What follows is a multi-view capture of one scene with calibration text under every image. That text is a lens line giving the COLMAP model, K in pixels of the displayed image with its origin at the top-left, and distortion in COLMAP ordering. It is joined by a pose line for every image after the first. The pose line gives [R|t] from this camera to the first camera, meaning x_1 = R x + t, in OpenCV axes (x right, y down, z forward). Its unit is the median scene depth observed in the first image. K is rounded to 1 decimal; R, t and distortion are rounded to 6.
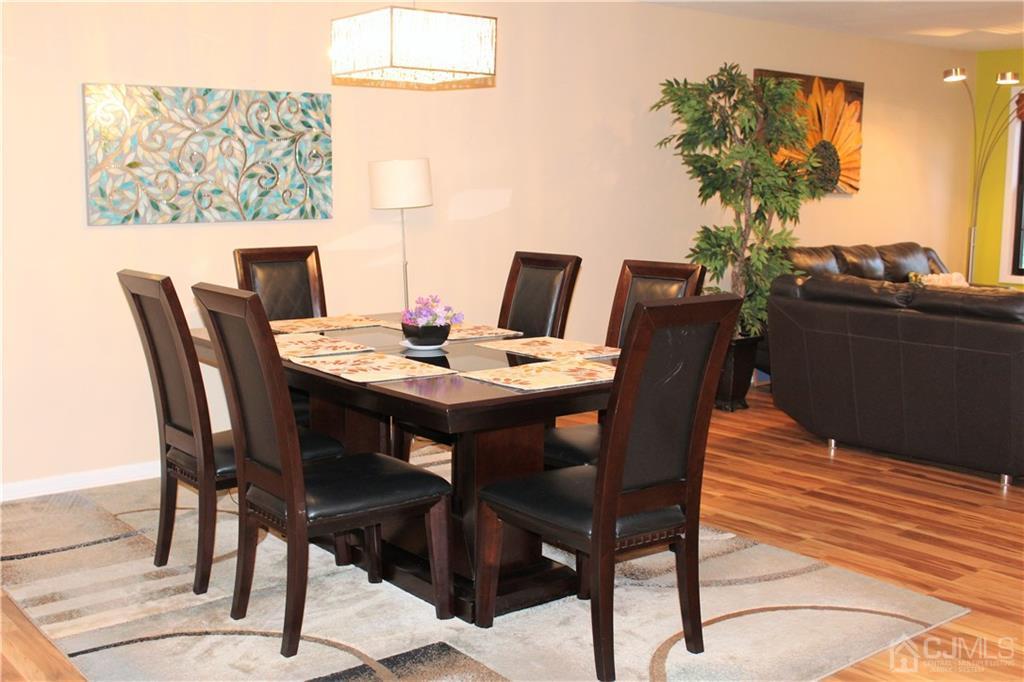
lens RADIAL K [[1158.0, 0, 496.7], [0, 1158.0, 336.9], [0, 0, 1]] dist [-0.117577, 0.176036]
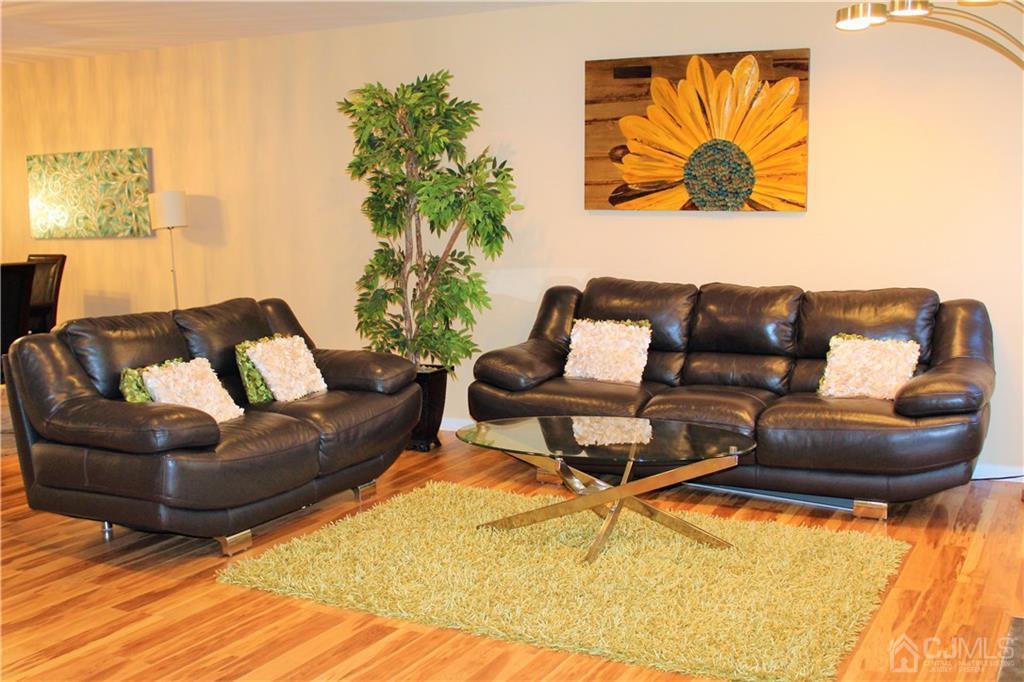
lens RADIAL K [[1158.0, 0, 496.7], [0, 1158.0, 336.9], [0, 0, 1]] dist [-0.117577, 0.176036]
pose [[0.395904, 0.091122, -0.913760, 1.305426], [-0.106085, 0.992941, 0.053055, -0.100810], [0.912144, 0.075931, 0.402776, 0.839192]]
